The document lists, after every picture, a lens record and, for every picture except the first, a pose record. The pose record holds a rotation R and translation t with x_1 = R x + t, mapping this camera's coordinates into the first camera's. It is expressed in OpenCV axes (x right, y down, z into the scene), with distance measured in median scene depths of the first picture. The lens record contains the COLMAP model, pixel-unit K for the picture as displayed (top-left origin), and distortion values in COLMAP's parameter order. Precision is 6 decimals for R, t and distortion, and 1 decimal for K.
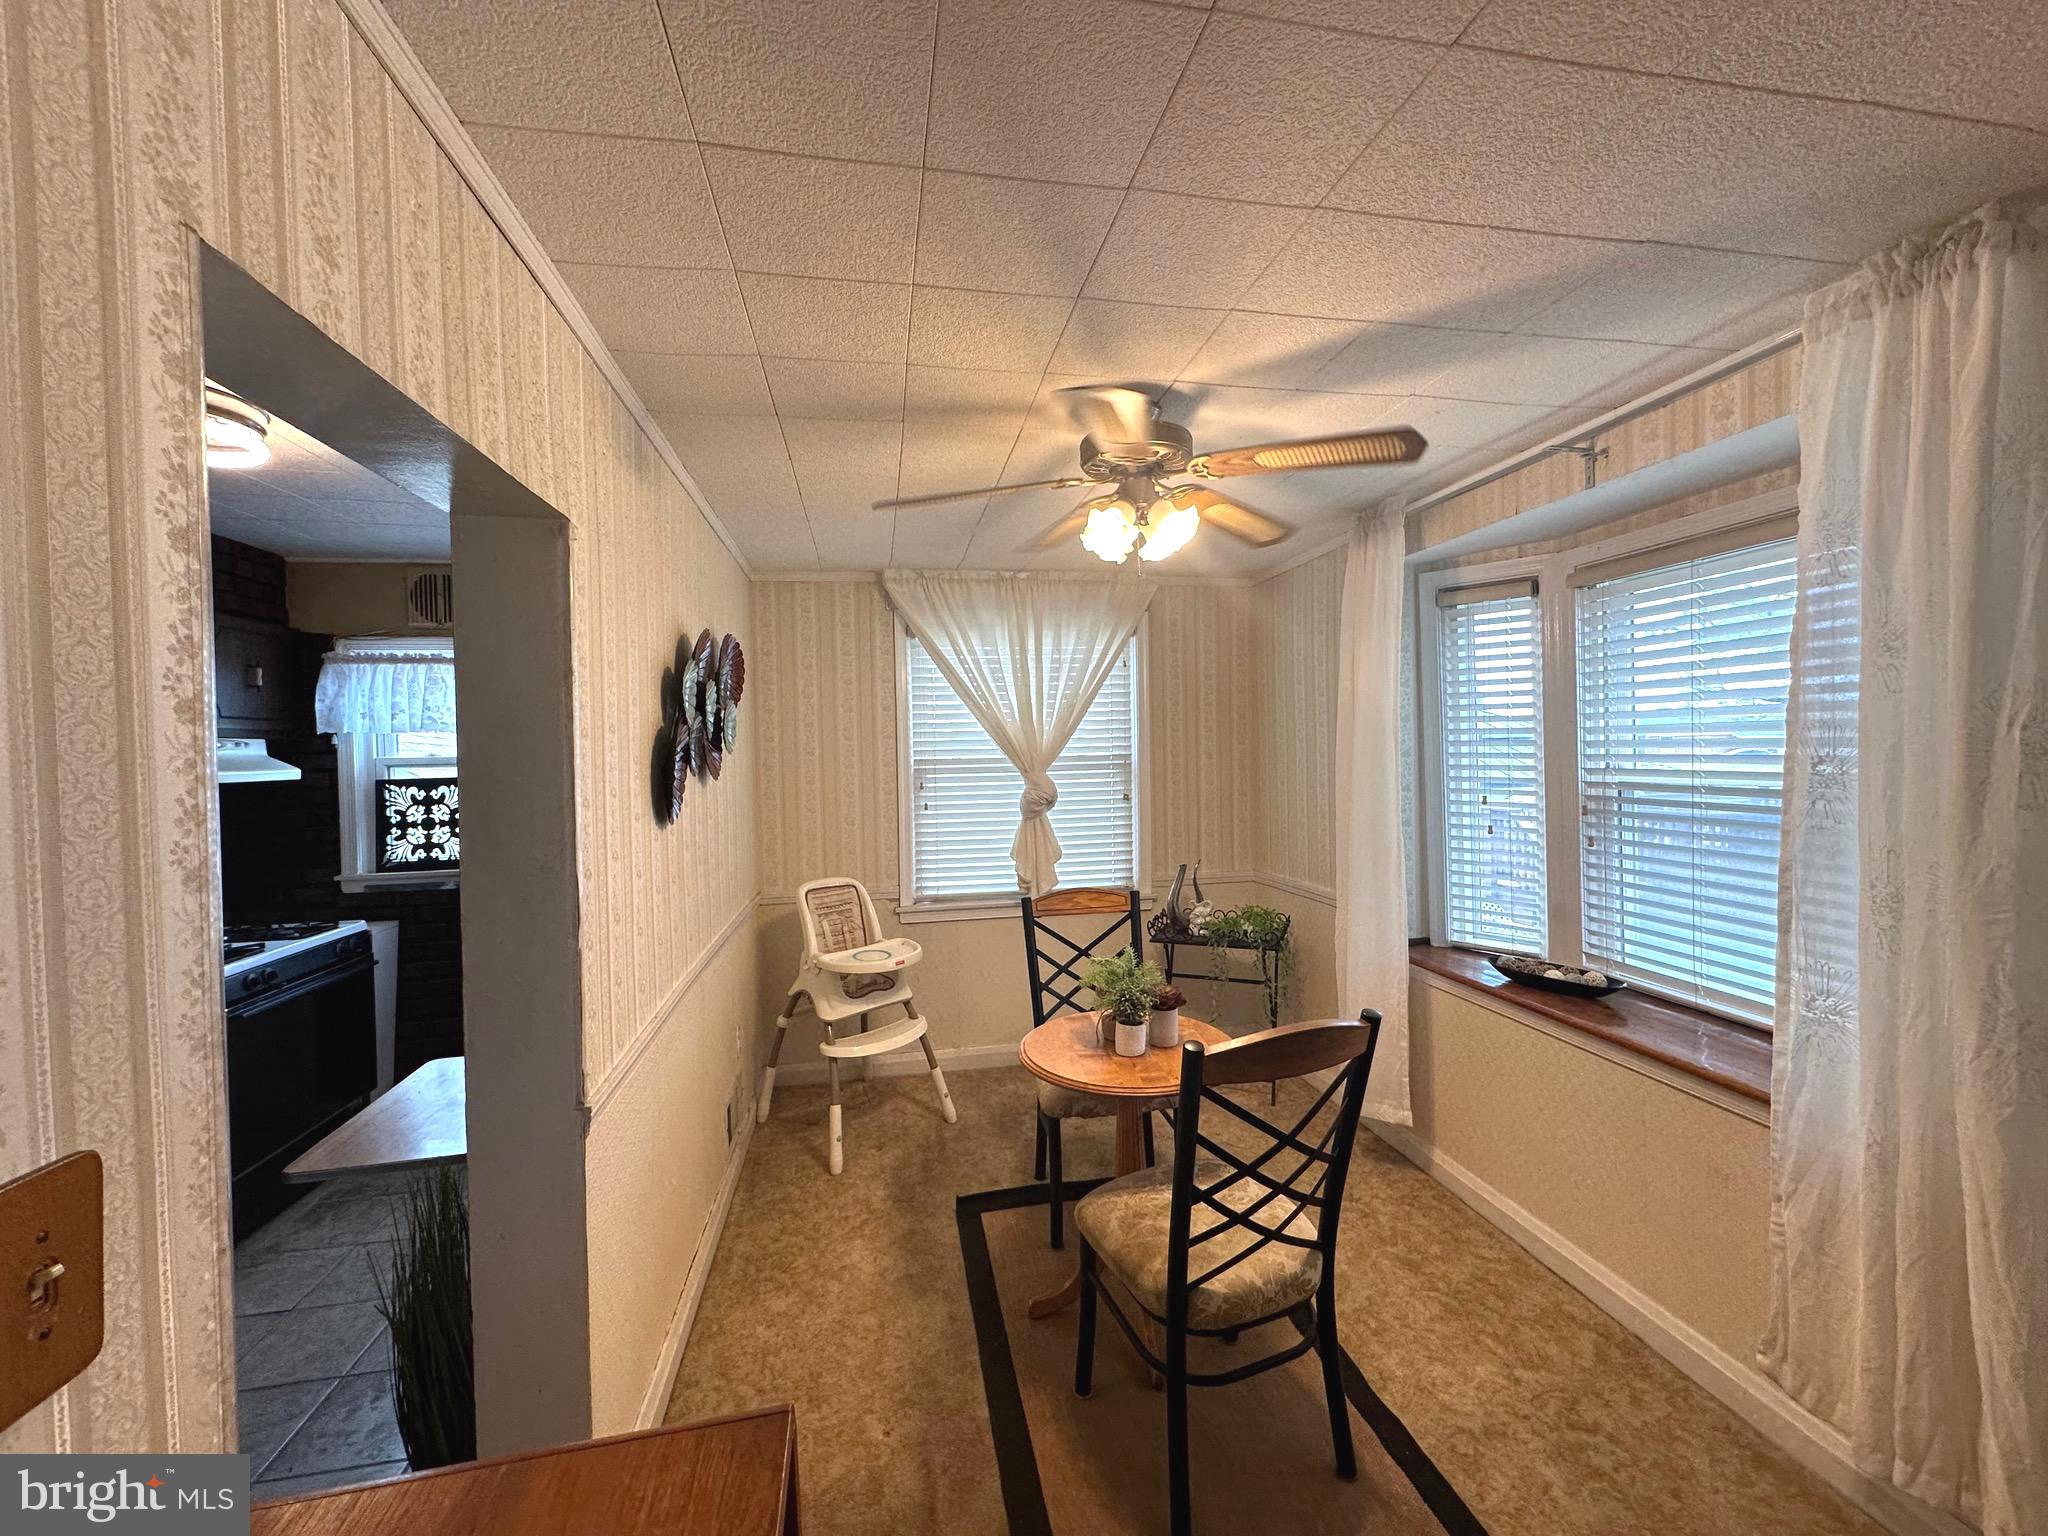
lens RADIAL K [[817.1, 0, 1023.4], [0, 817.1, 765.2], [0, 0, 1]] dist [-0.000877, 0.000049]
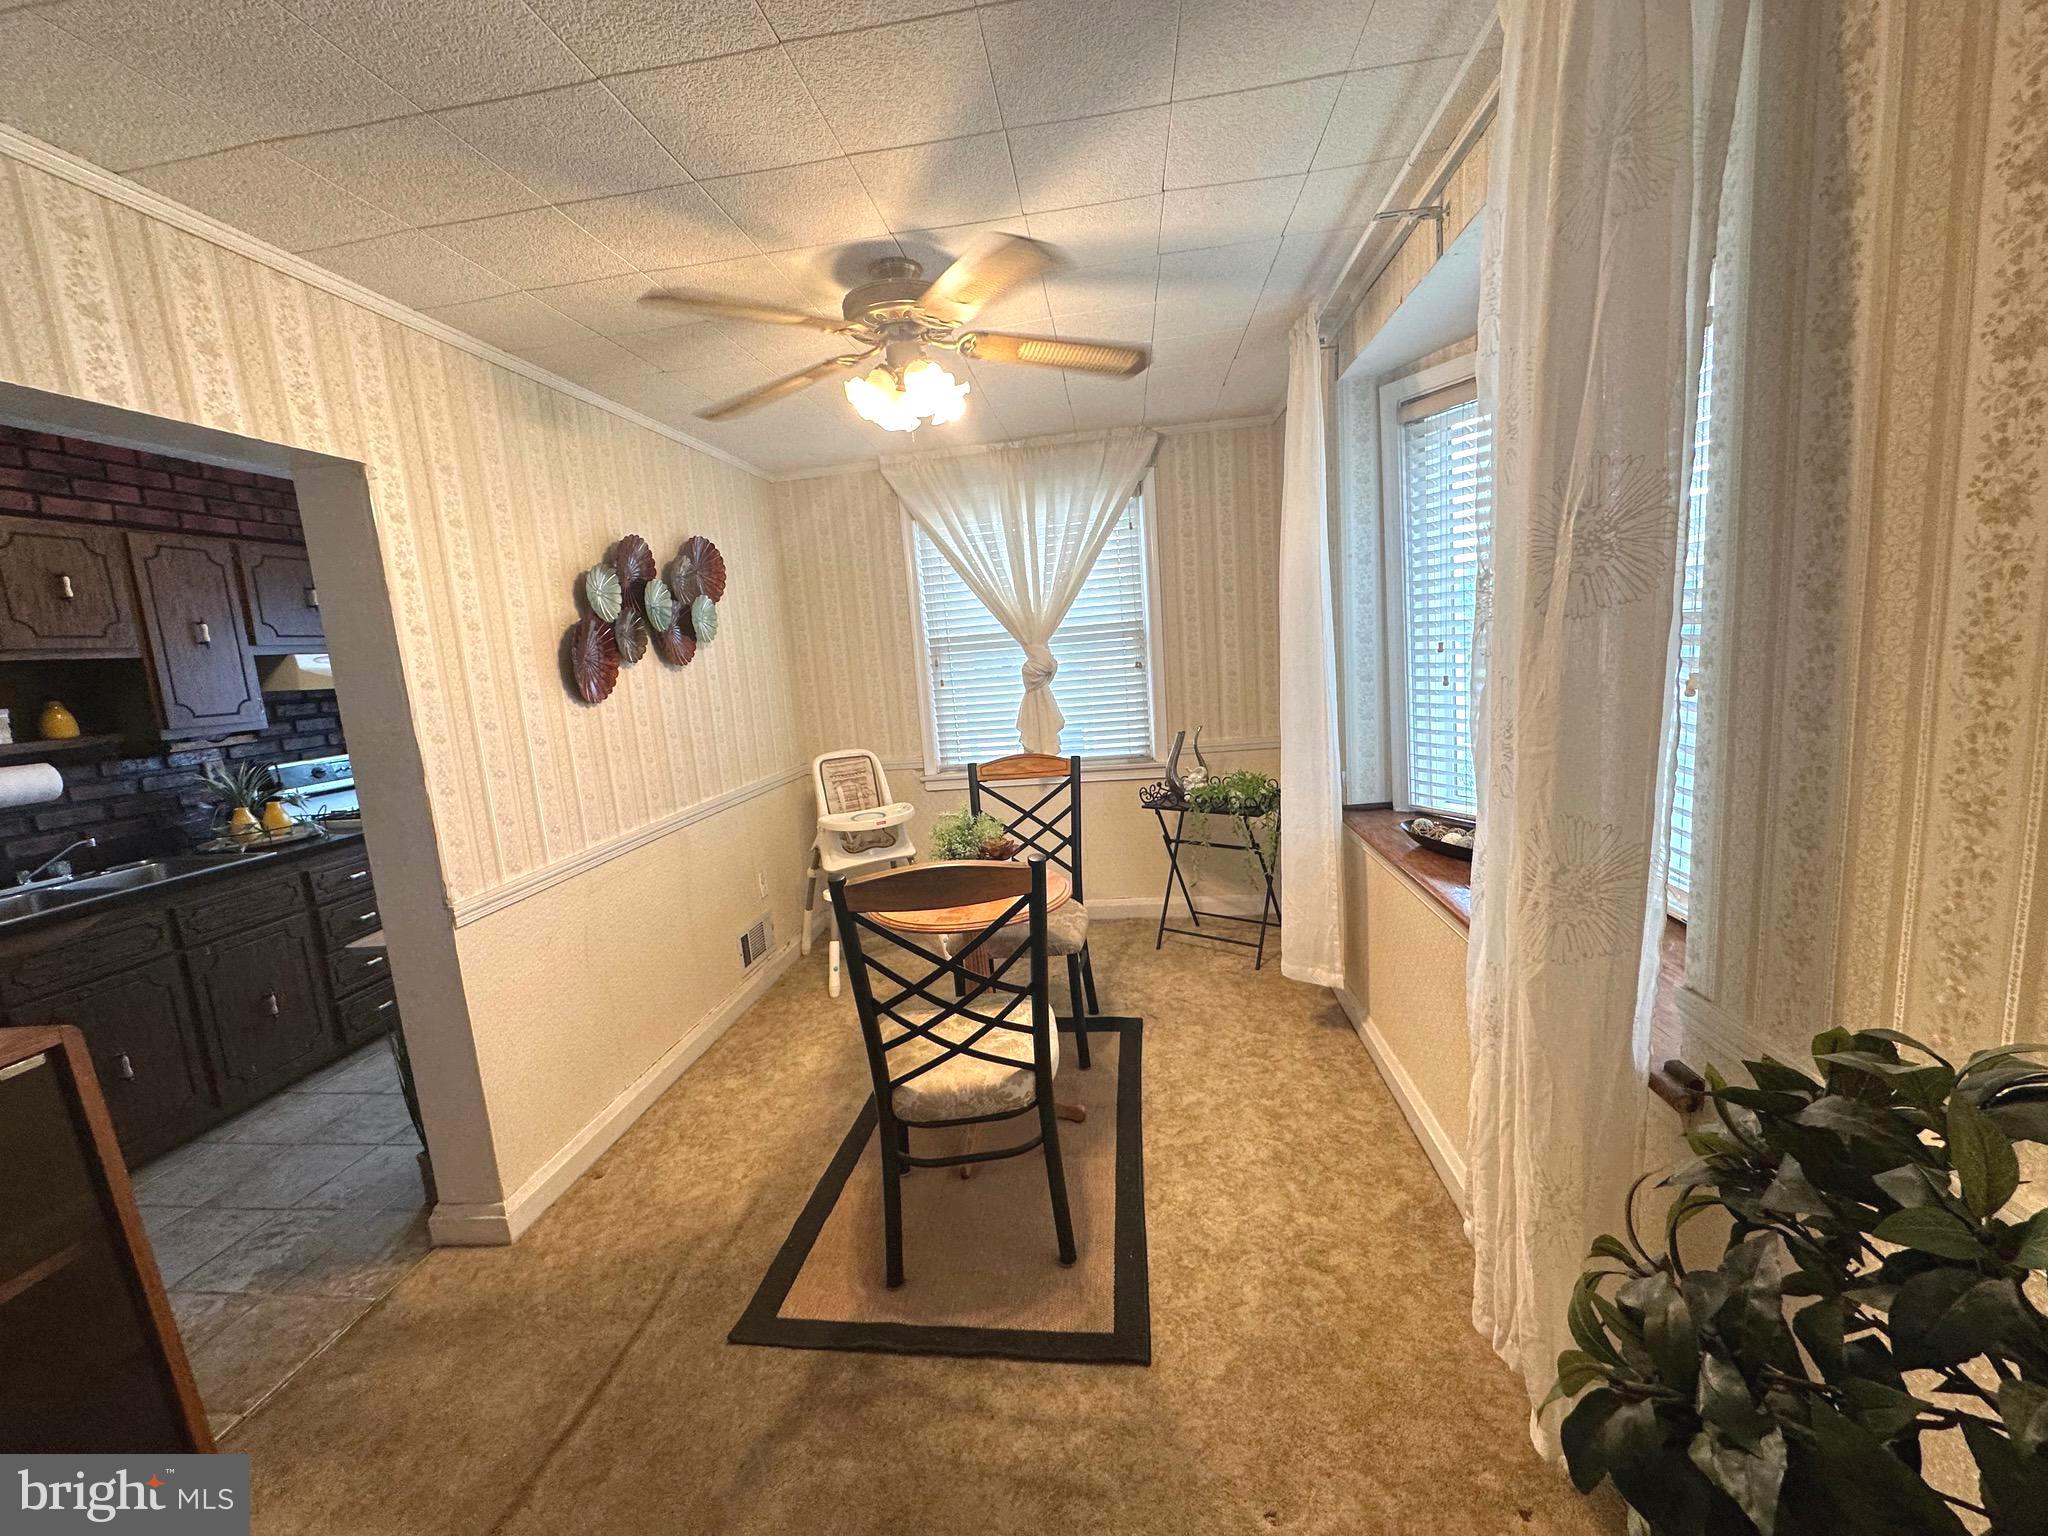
lens RADIAL K [[817.1, 0, 1027.8], [0, 817.1, 764.4], [0, 0, 1]] dist [-0.000877, 0.000049]
pose [[0.952524, -0.011247, -0.304256, 0.349553], [0.054327, 0.989559, 0.133499, 0.022181], [0.299578, -0.143691, 0.943189, 0.015099]]
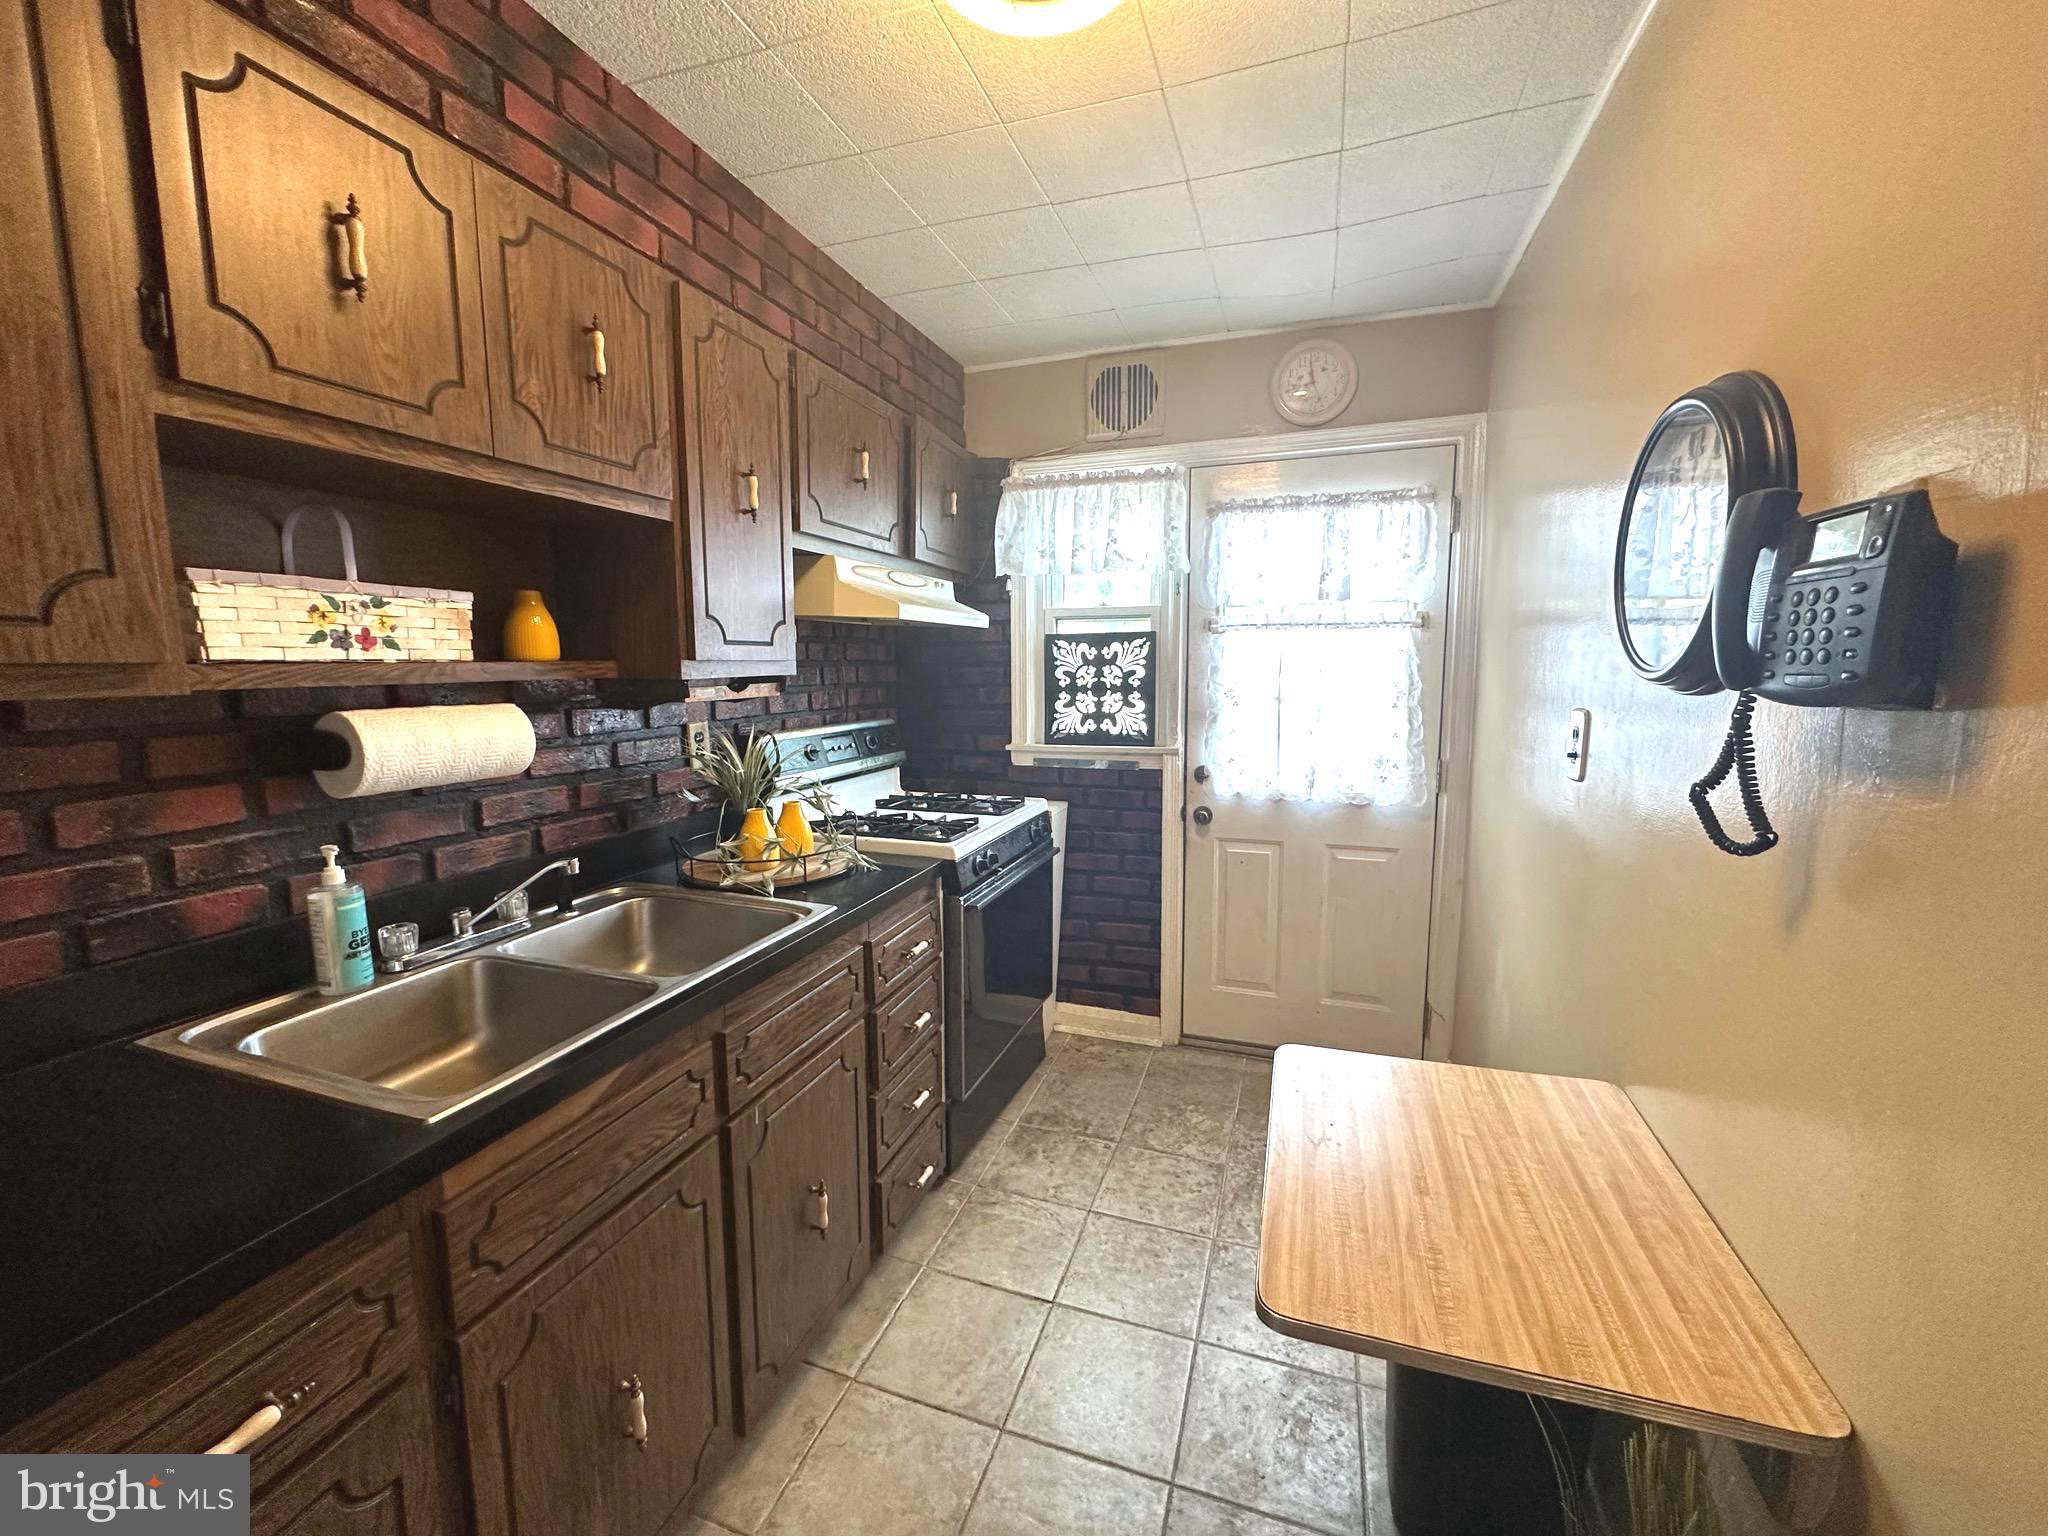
lens RADIAL K [[817.1, 0, 1030.1], [0, 817.1, 763.8], [0, 0, 1]] dist [-0.000877, 0.000049]
pose [[0.870435, 0.076894, -0.486241, -0.387476], [-0.021186, 0.992662, 0.119054, 0.050684], [0.491828, -0.093328, 0.865676, 0.250491]]
